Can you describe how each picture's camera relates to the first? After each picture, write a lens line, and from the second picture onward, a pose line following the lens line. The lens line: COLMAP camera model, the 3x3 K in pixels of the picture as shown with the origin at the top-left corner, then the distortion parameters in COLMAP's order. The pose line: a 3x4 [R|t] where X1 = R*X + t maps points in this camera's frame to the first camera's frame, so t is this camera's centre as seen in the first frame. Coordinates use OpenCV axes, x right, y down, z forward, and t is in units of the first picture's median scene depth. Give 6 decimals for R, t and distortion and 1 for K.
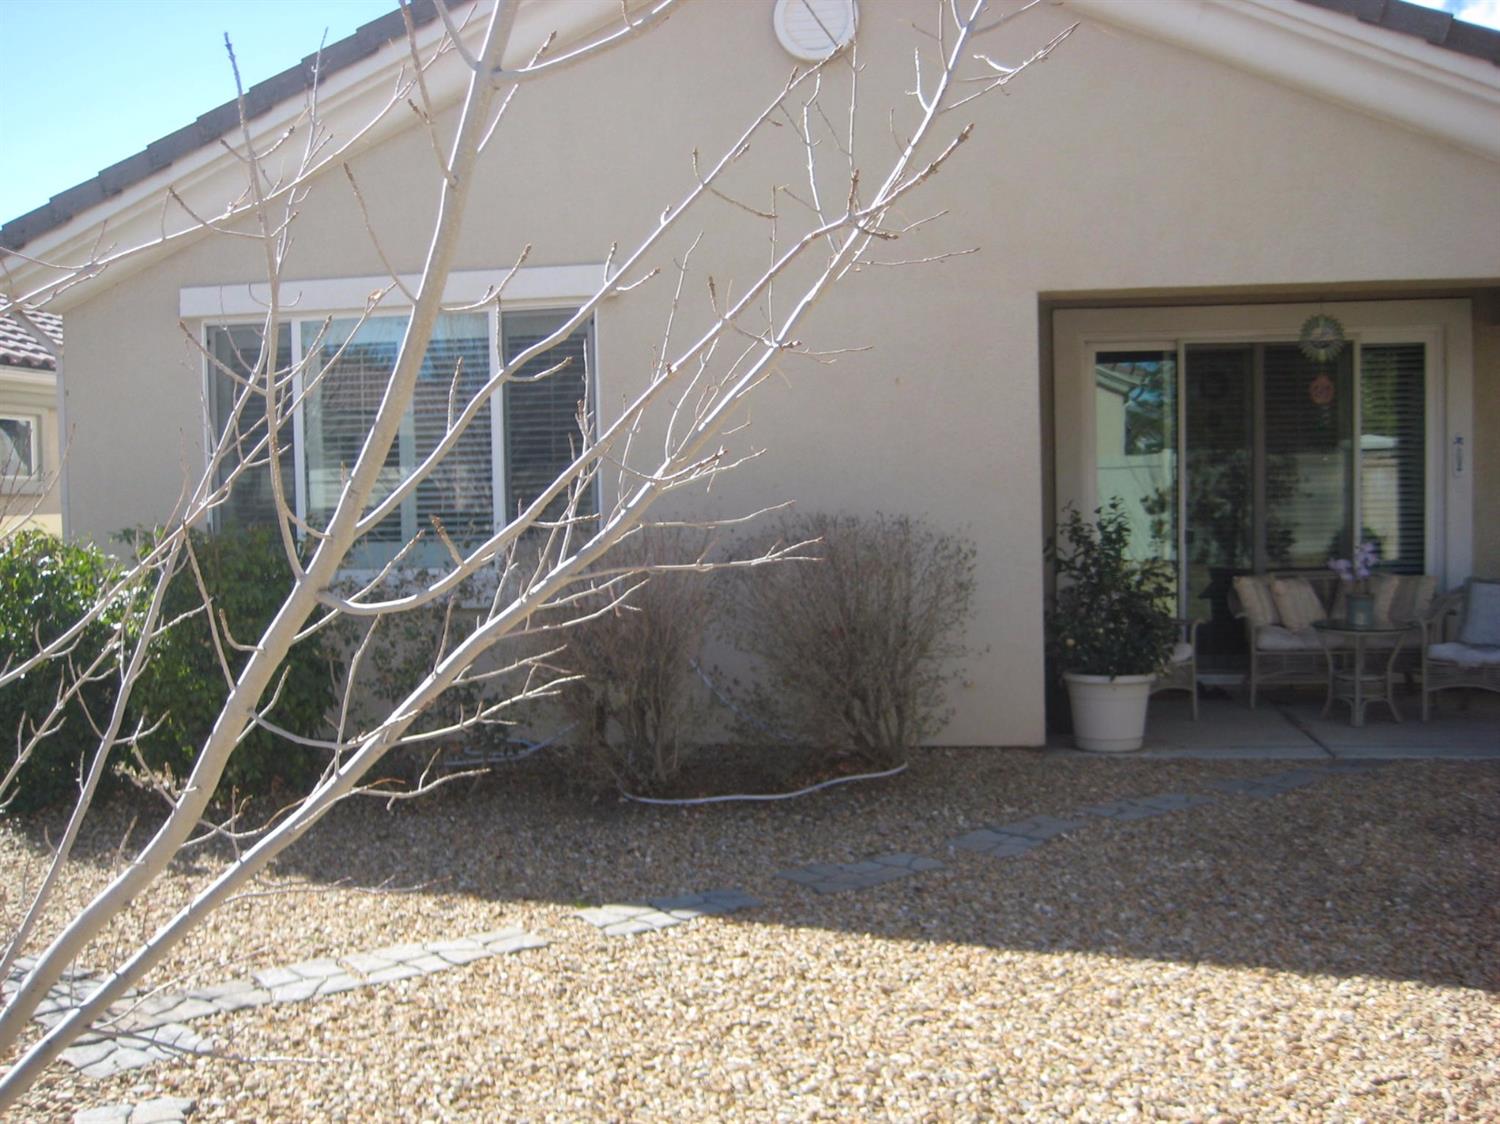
lens RADIAL K [[1563.6, 0, 750.0], [0, 1563.6, 562.0], [0, 0, 1]] dist [-0.161444, 0.210526]
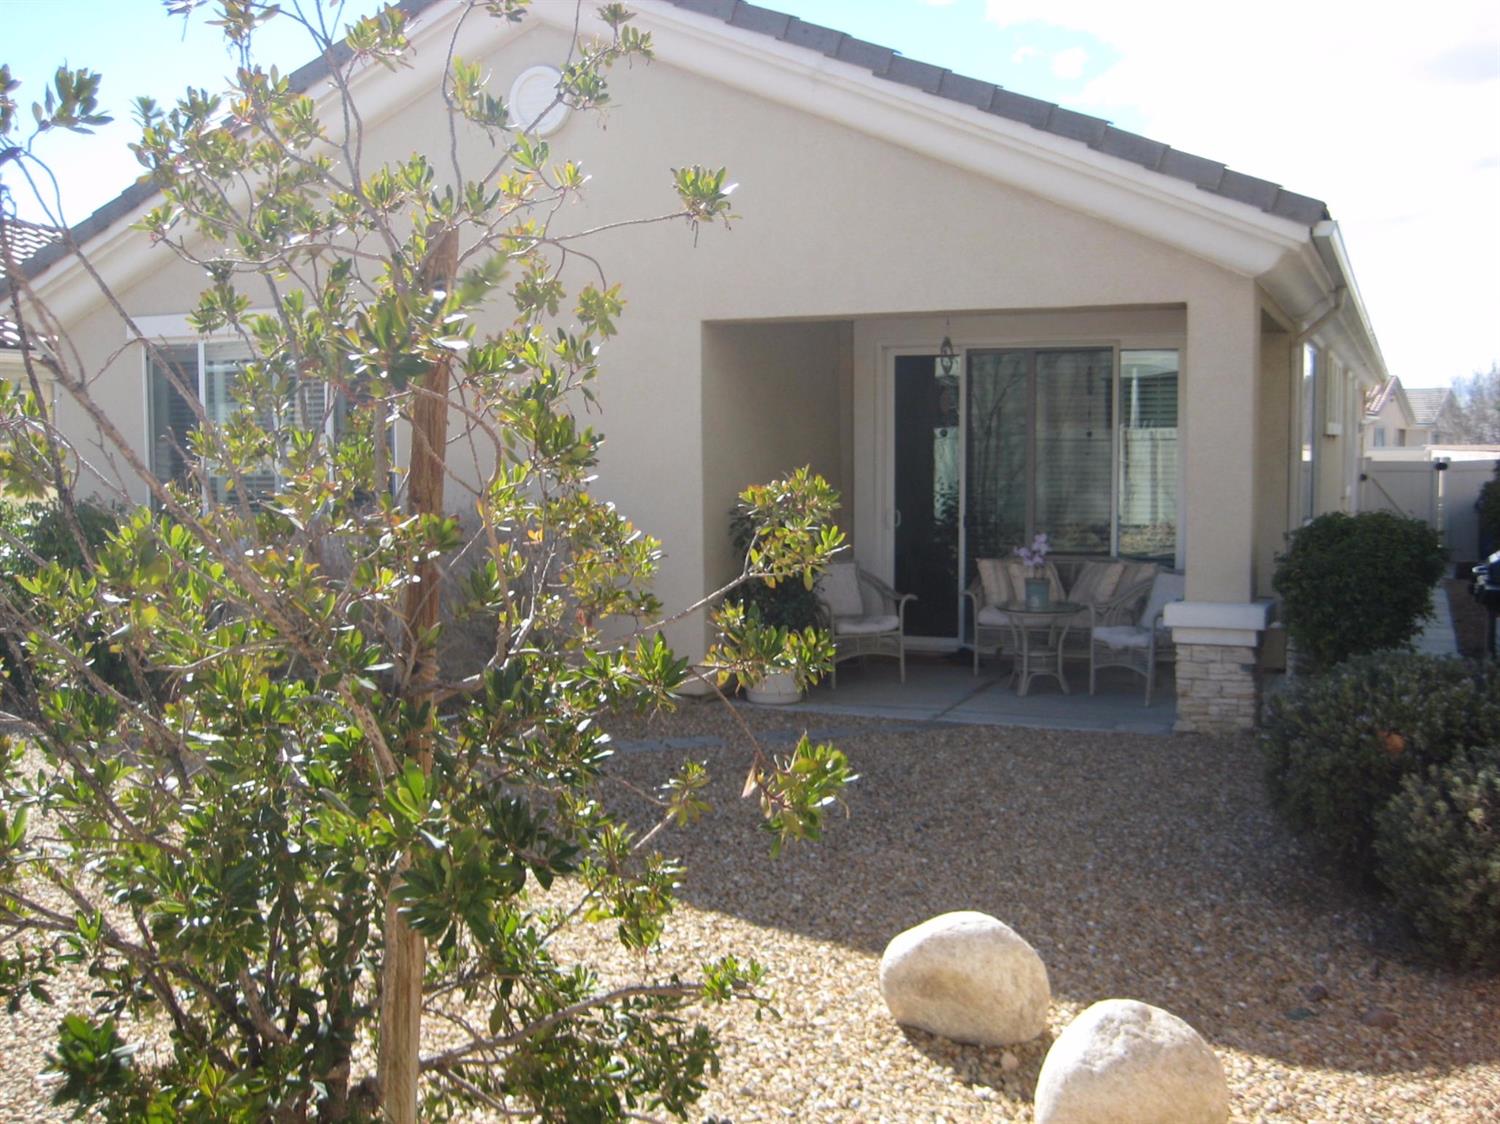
lens RADIAL K [[1564.8, 0, 755.0], [0, 1564.8, 553.0], [0, 0, 1]] dist [-0.152690, 0.191932]
pose [[0.969644, 0.031998, -0.242419, 0.477199], [-0.023913, 0.999058, 0.036224, -0.035240], [0.243350, -0.029327, 0.969495, -0.157813]]
